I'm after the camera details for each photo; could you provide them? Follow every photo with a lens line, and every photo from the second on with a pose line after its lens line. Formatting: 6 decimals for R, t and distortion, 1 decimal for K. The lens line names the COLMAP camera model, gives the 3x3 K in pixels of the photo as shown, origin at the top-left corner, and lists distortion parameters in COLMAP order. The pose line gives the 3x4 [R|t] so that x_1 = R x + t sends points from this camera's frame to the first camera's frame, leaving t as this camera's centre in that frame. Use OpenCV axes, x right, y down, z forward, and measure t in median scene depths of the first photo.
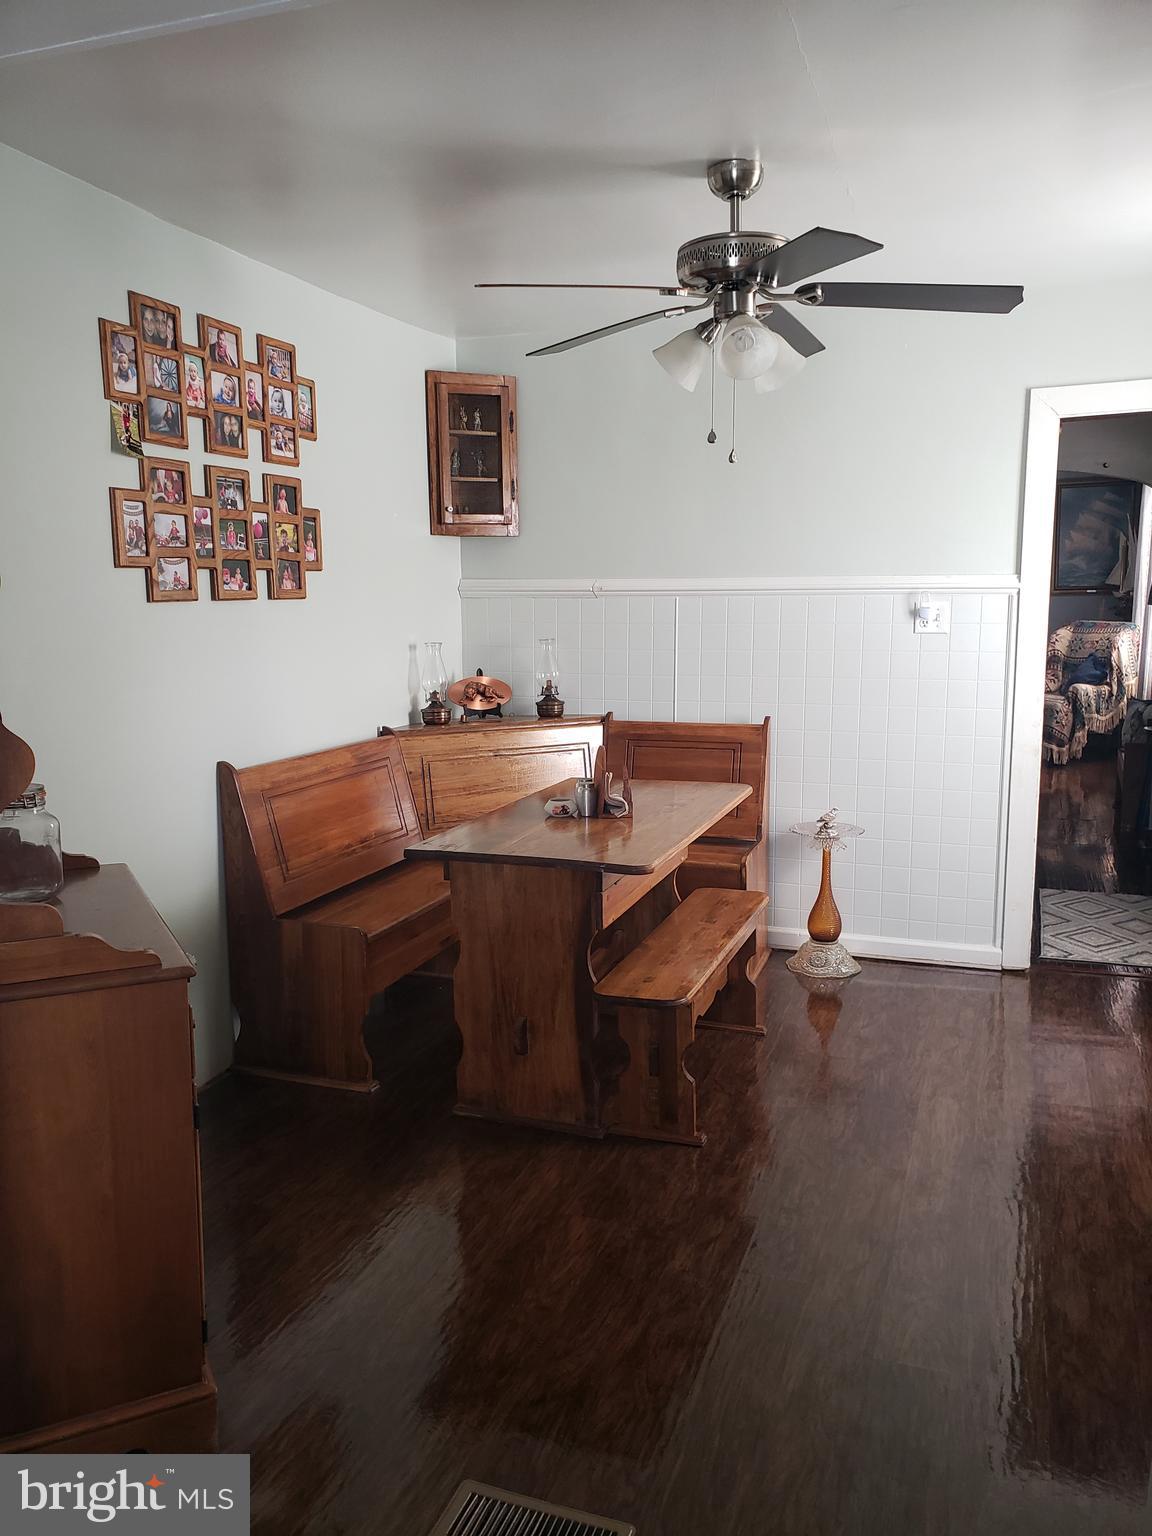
lens RADIAL K [[1209.4, 0, 575.7], [0, 1209.4, 764.9], [0, 0, 1]] dist [0.003784, 0.004920]
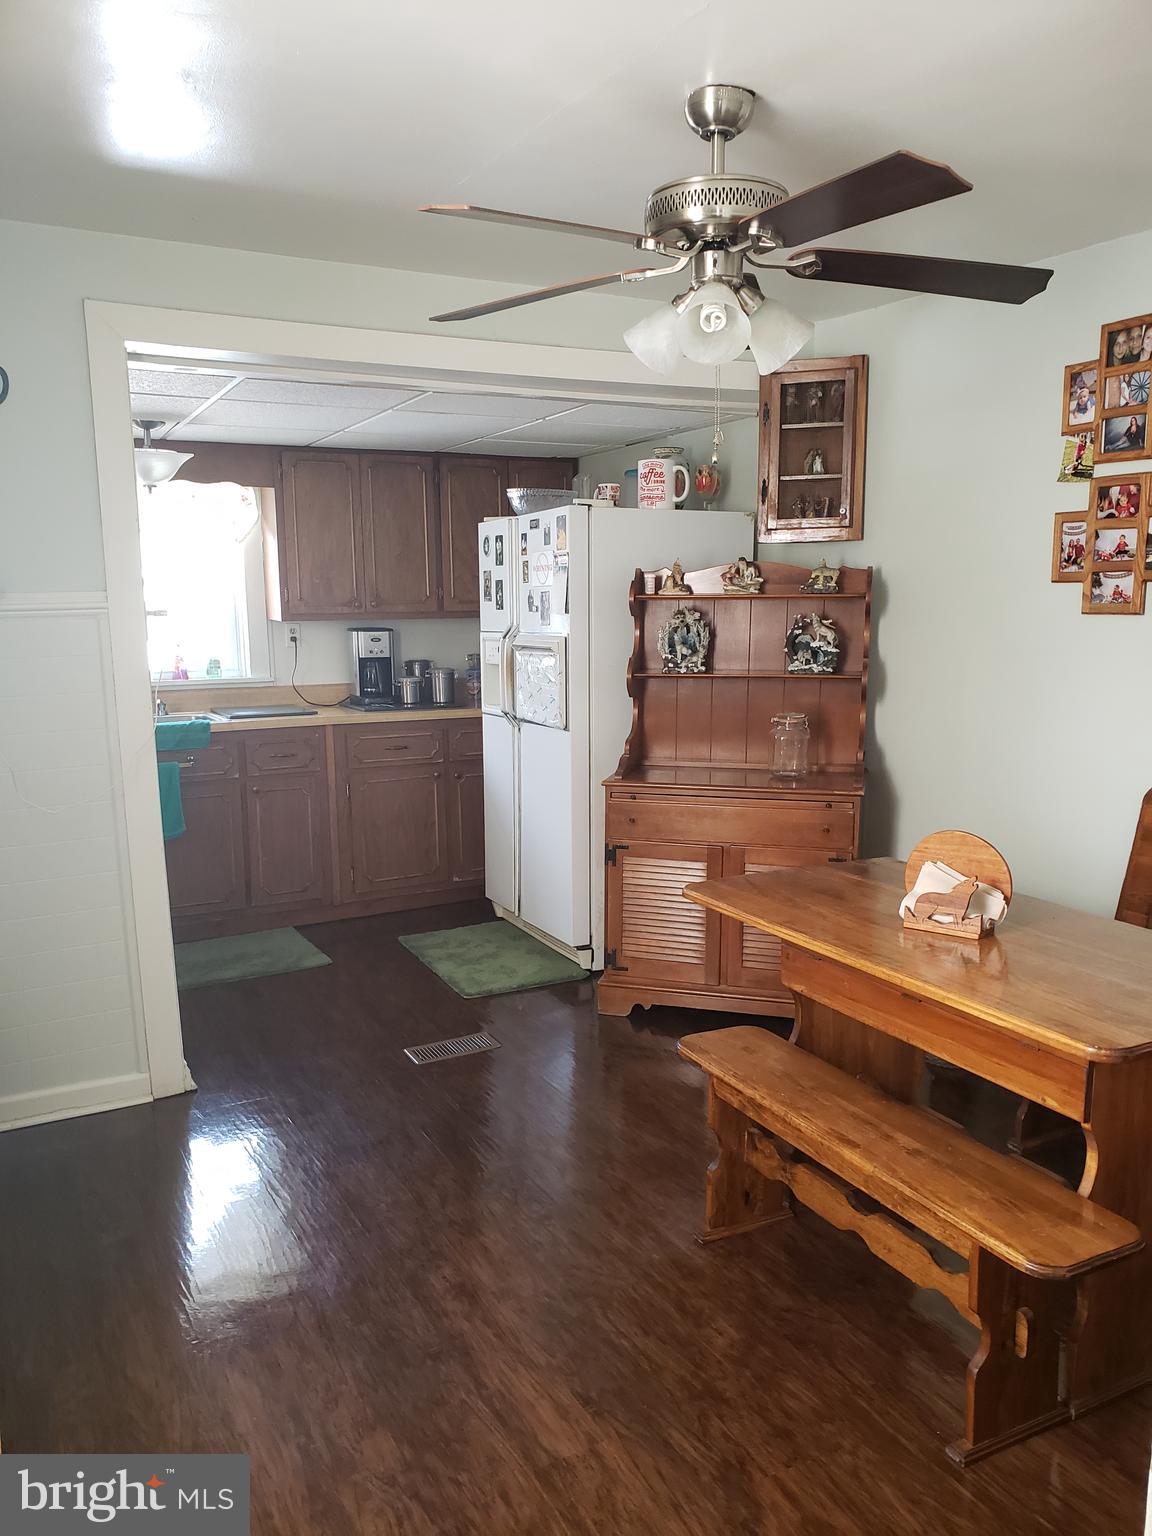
lens RADIAL K [[1209.4, 0, 576.5], [0, 1209.4, 772.8], [0, 0, 1]] dist [0.003784, 0.004920]
pose [[-0.682268, 0.130339, -0.719390, 0.764689], [-0.087672, 0.962294, 0.257496, -0.240399], [0.725826, 0.238751, -0.645115, 1.425500]]
